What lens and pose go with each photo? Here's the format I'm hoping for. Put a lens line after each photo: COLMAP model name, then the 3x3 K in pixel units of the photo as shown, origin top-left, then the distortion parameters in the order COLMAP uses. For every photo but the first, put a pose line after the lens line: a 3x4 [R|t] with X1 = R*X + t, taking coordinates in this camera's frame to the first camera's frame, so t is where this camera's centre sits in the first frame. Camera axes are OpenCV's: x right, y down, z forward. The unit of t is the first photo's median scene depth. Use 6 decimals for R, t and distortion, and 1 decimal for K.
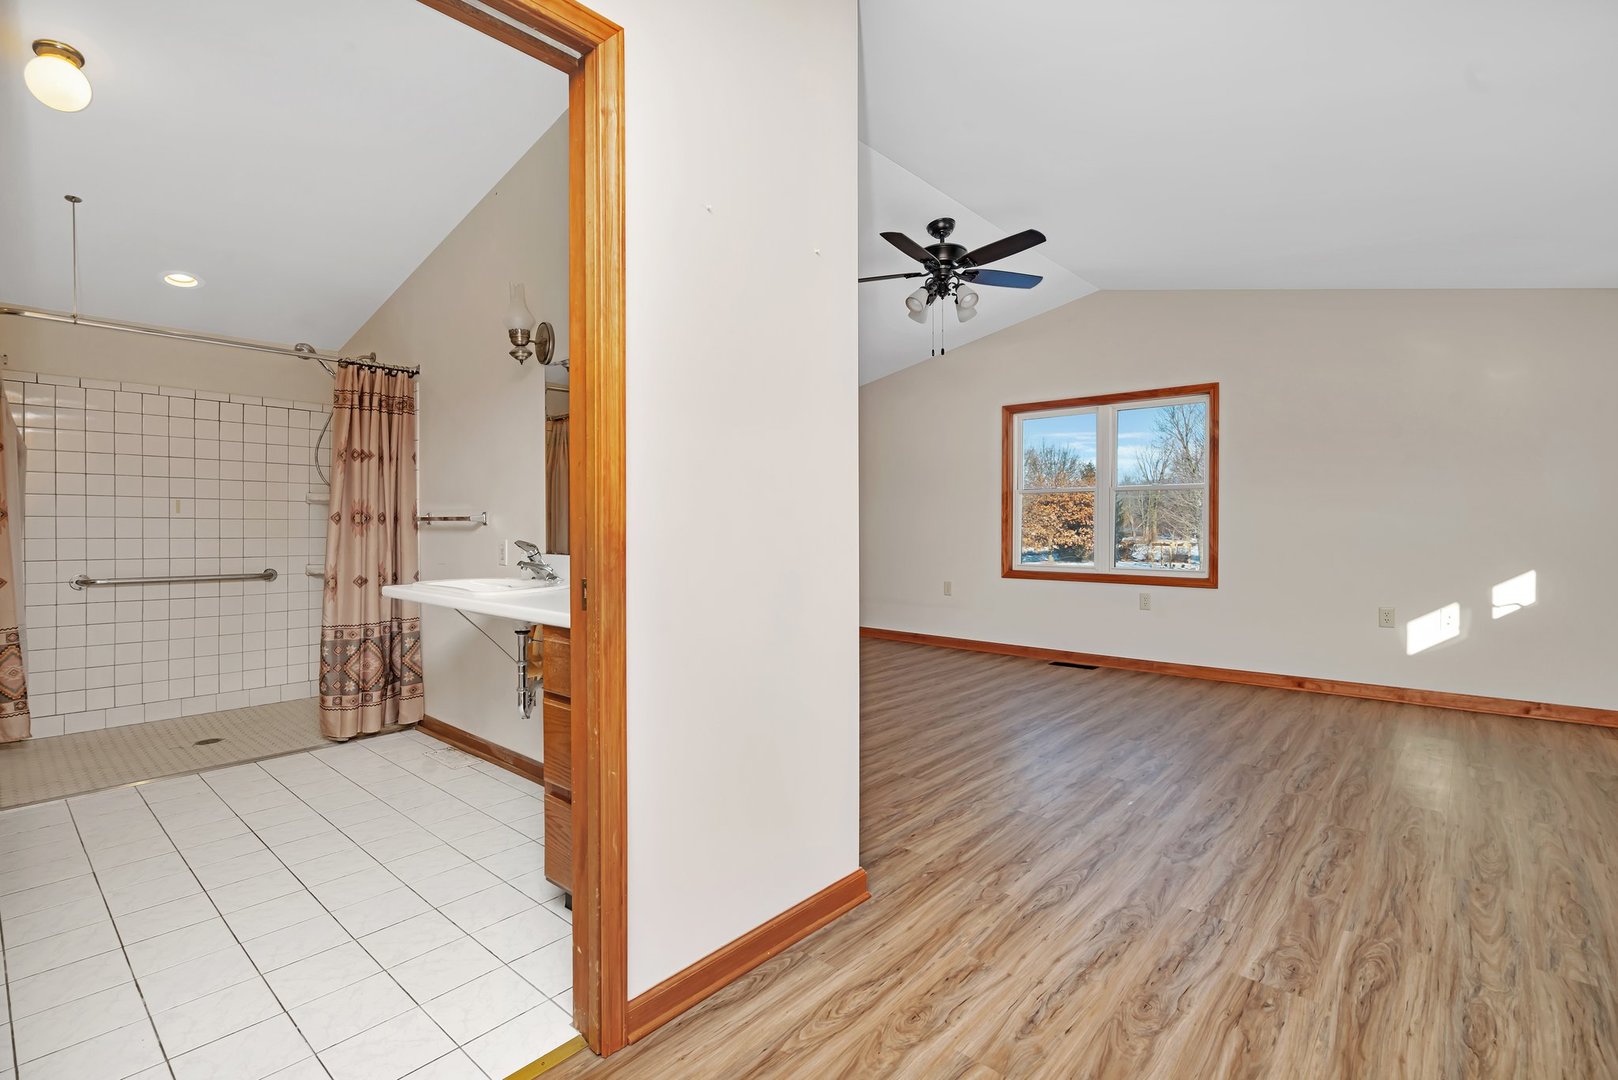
lens RADIAL K [[747.1, 0, 809.0], [0, 747.1, 540.0], [0, 0, 1]] dist [-0.003454, -0.001221]
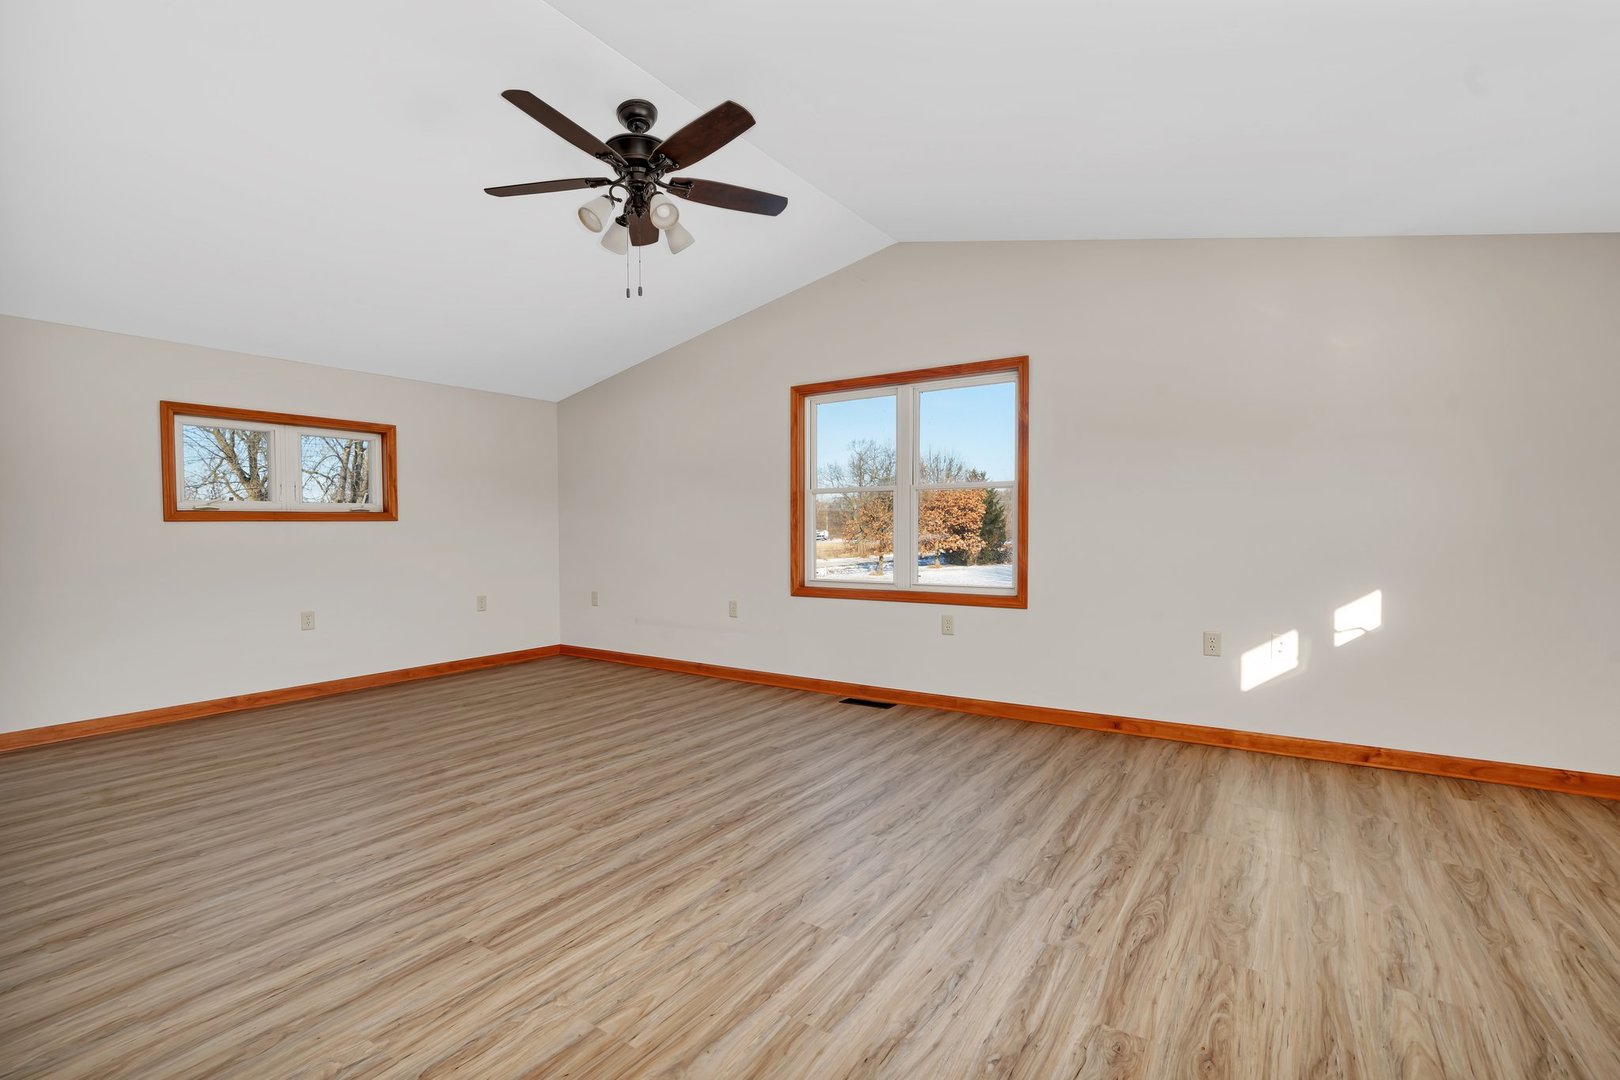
lens RADIAL K [[742.0, 0, 815.2], [0, 742.0, 550.2], [0, 0, 1]] dist [-0.005186, 0.000191]
pose [[0.989961, -0.005889, 0.141215, 0.237593], [0.004903, 0.999961, 0.007328, -0.007491], [-0.141252, -0.006562, 0.989952, 0.265005]]
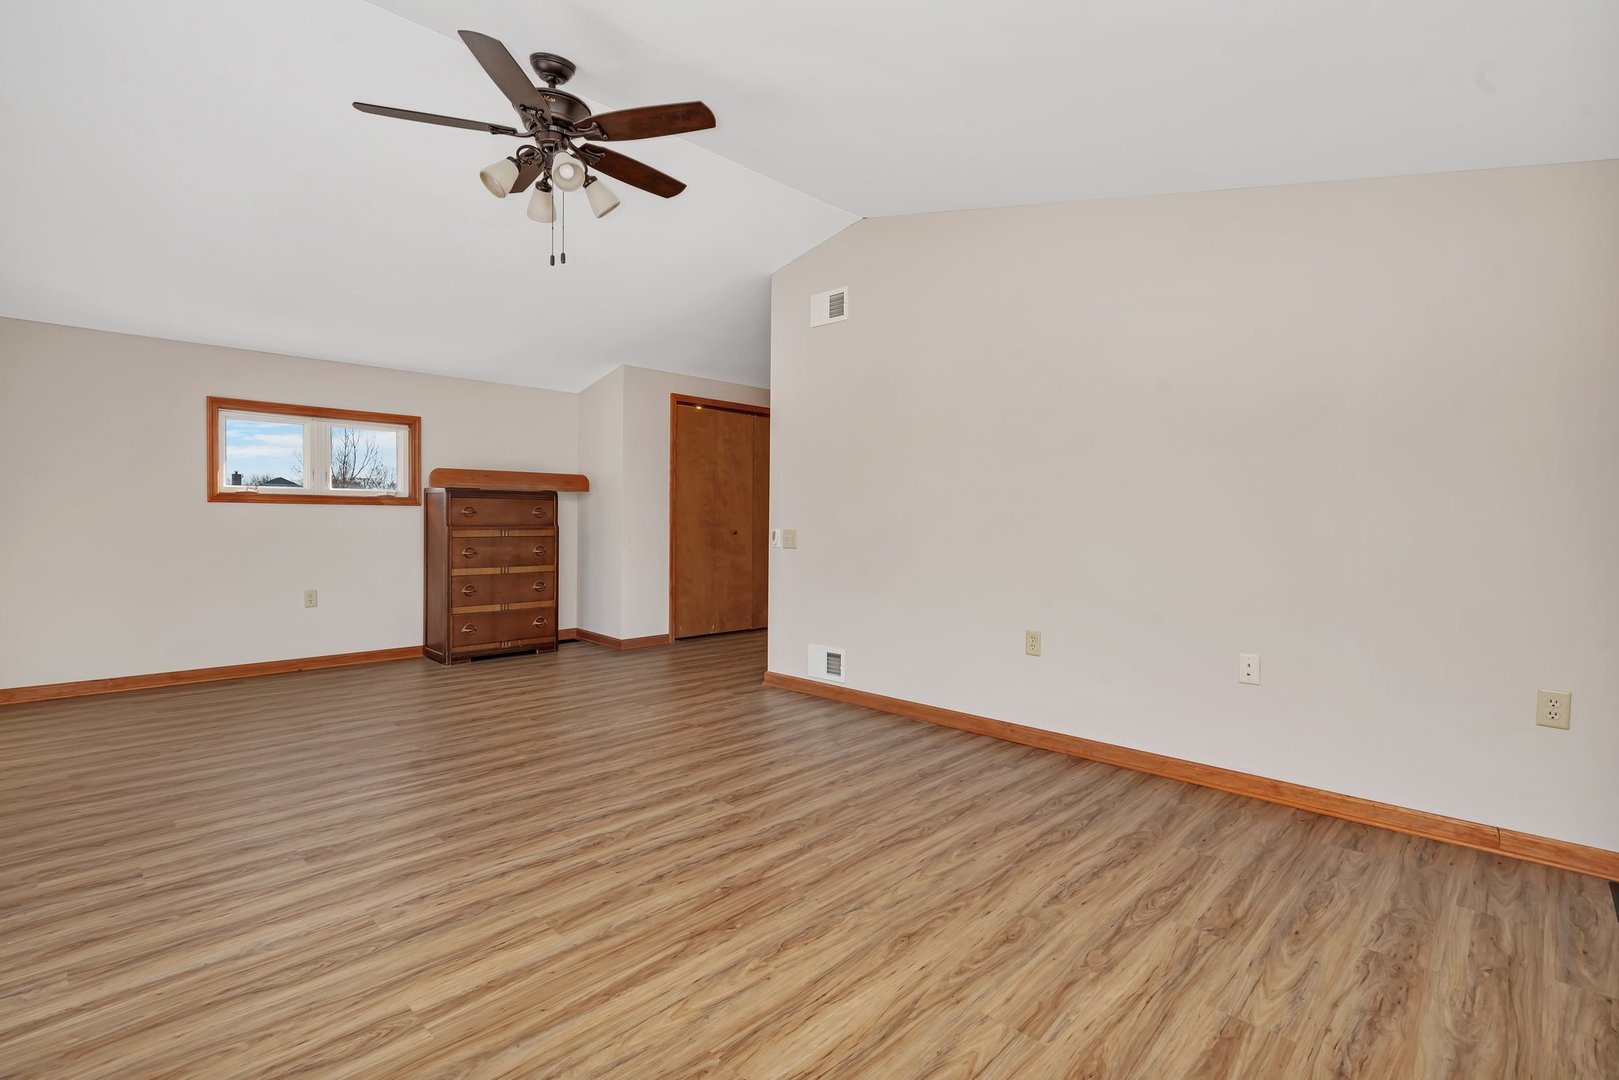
lens RADIAL K [[755.2, 0, 809.5], [0, 755.2, 540.0], [0, 0, 1]] dist [-0.002347, -0.000385]
pose [[-0.999189, -0.005915, 0.039819, -0.073933], [-0.003791, 0.998576, 0.053208, -0.039344], [-0.040077, 0.053014, -0.997789, 1.622037]]
